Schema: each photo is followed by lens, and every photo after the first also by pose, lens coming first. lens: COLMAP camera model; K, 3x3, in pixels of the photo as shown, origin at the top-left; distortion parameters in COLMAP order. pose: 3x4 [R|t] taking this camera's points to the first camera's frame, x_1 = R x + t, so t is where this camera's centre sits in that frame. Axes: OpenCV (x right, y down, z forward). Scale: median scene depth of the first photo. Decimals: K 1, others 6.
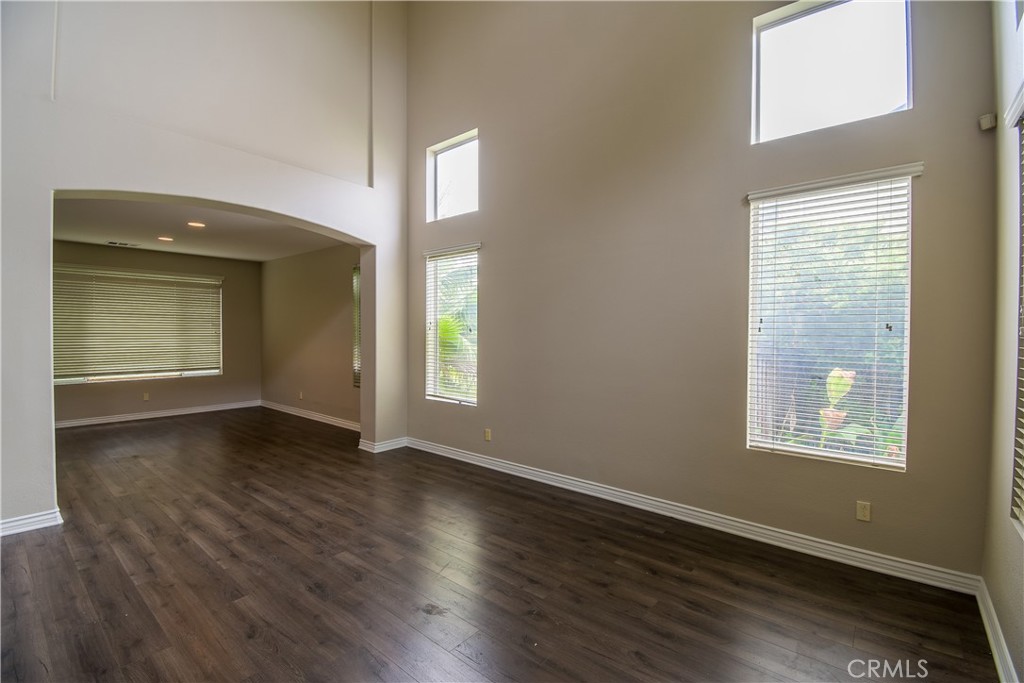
lens RADIAL K [[448.9, 0, 521.7], [0, 448.9, 344.0], [0, 0, 1]] dist [0.023384, -0.026212]
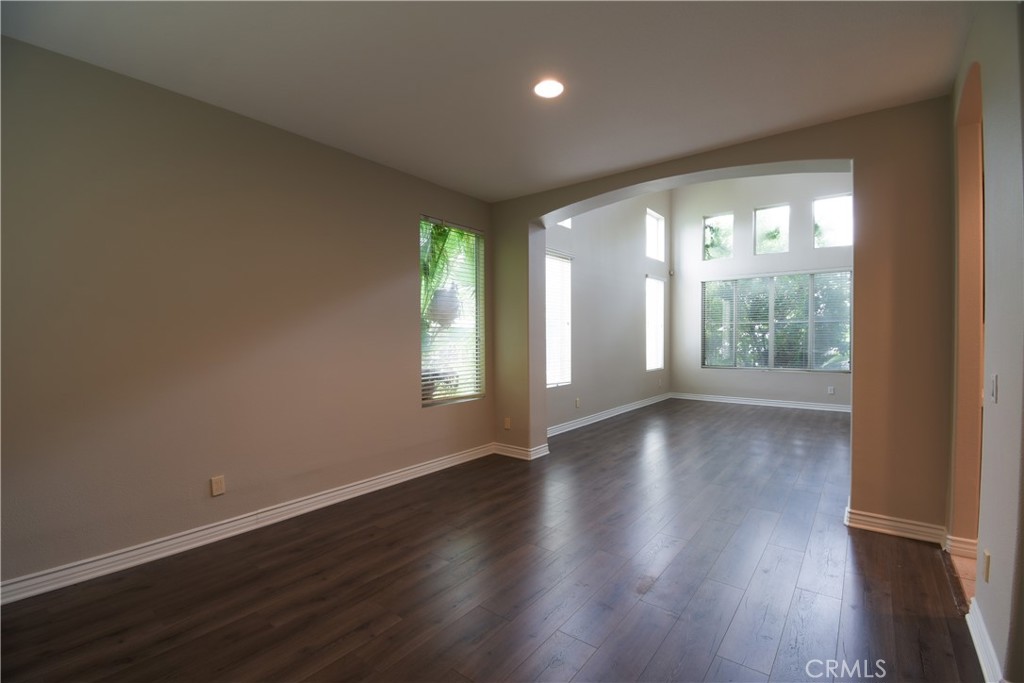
lens RADIAL K [[451.5, 0, 500.6], [0, 451.5, 341.6], [0, 0, 1]] dist [0.021983, -0.000075]
pose [[-0.002553, -0.021763, 0.999760, -1.786133], [0.028314, 0.999361, 0.021827, -0.018367], [-0.999596, 0.028363, -0.001935, 1.540380]]
